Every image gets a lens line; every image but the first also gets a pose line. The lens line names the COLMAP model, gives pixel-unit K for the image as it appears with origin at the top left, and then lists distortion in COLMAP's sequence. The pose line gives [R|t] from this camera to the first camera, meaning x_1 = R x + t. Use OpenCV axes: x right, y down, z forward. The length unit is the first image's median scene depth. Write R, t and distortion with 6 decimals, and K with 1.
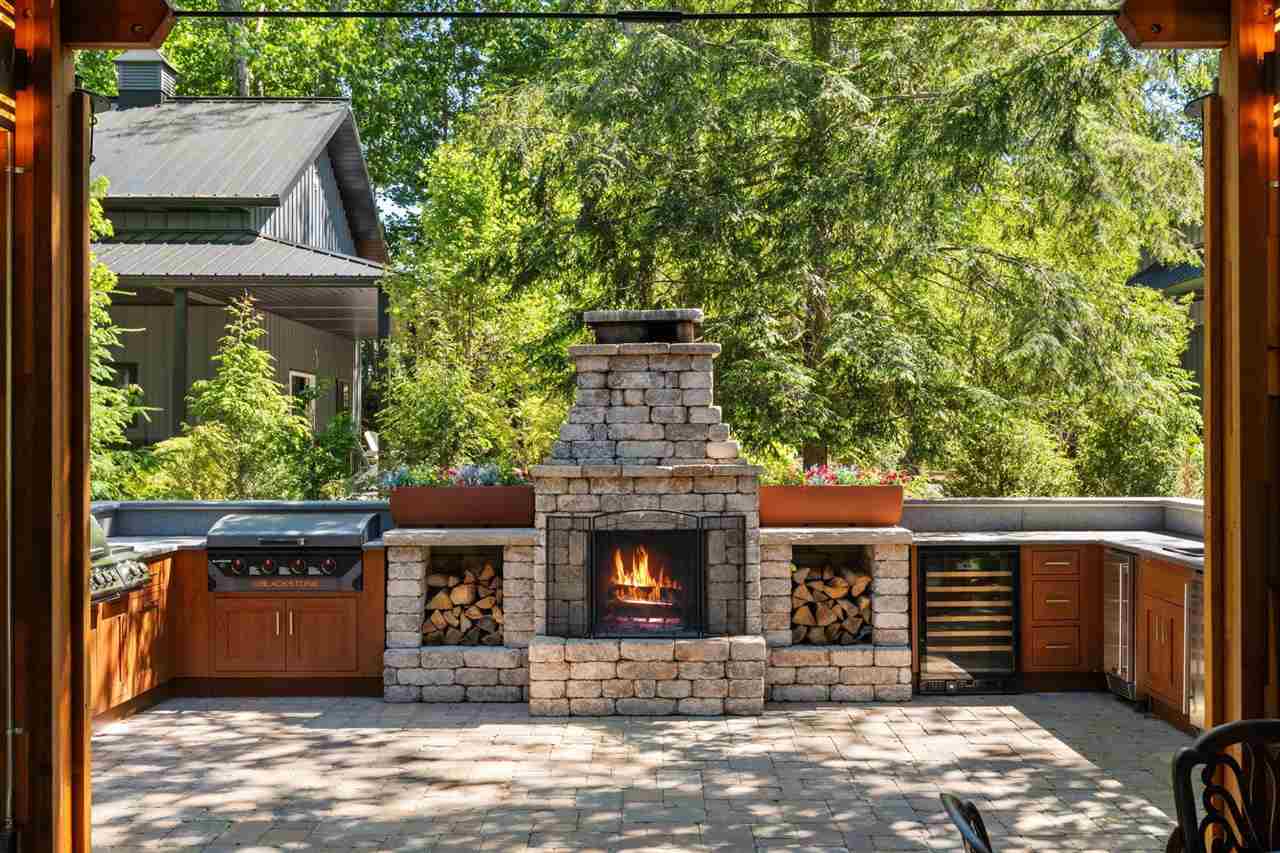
lens RADIAL K [[1374.4, 0, 640.0], [0, 1374.4, 426.5], [0, 0, 1]] dist [0.004923, 0.009020]
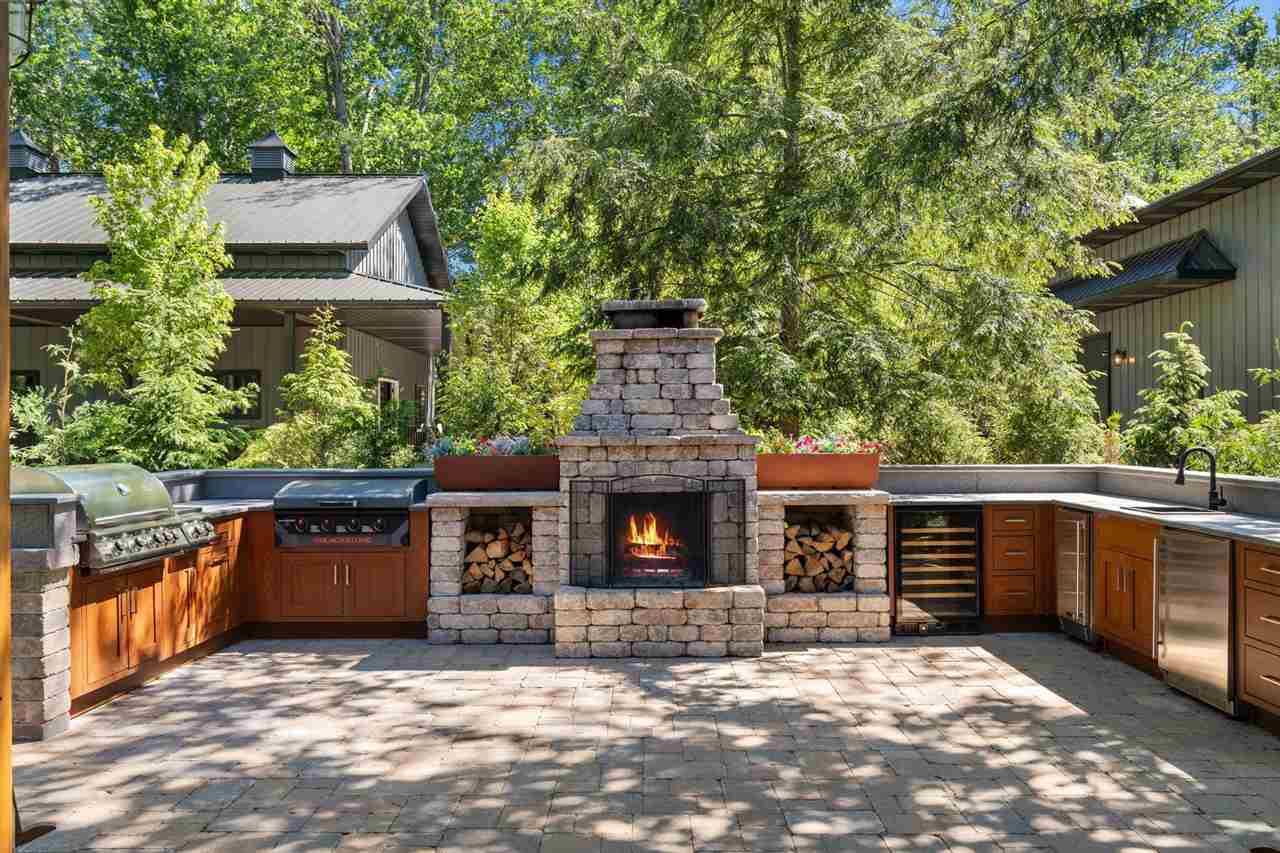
lens RADIAL K [[969.9, 0, 640.0], [0, 969.9, 426.5], [0, 0, 1]] dist [-0.000646, -0.000820]
pose [[0.999995, -0.002420, 0.002081, -0.011170], [0.002414, 0.999992, 0.003056, 0.017750], [-0.002089, -0.003051, 0.999993, 0.192470]]
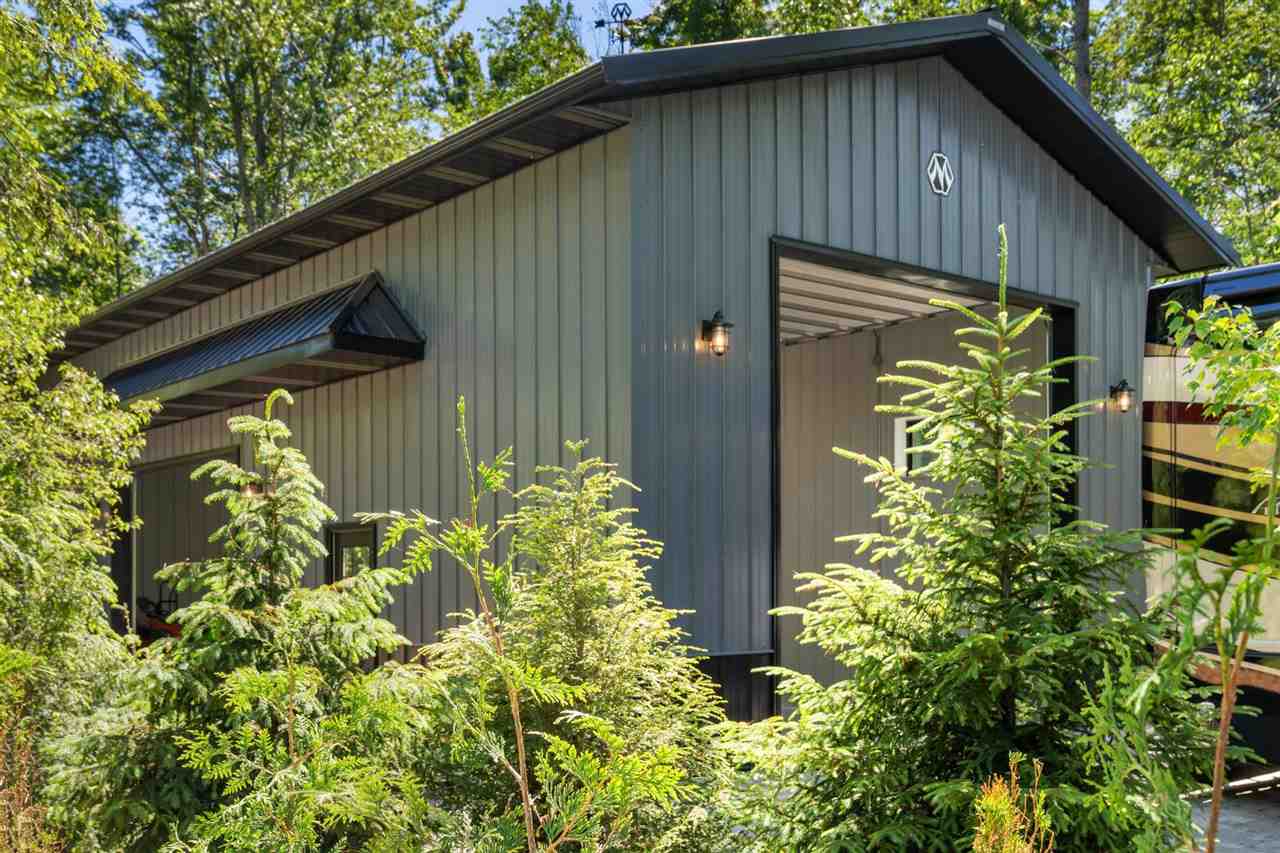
lens RADIAL K [[1344.5, 0, 640.0], [0, 1344.5, 426.5], [0, 0, 1]] dist [0.001517, 0.000360]
pose [[0.768194, 0.066506, 0.636754, 0.217511], [0.006399, 0.993742, -0.111512, -0.001423], [-0.640185, 0.089737, 0.762961, 0.531384]]
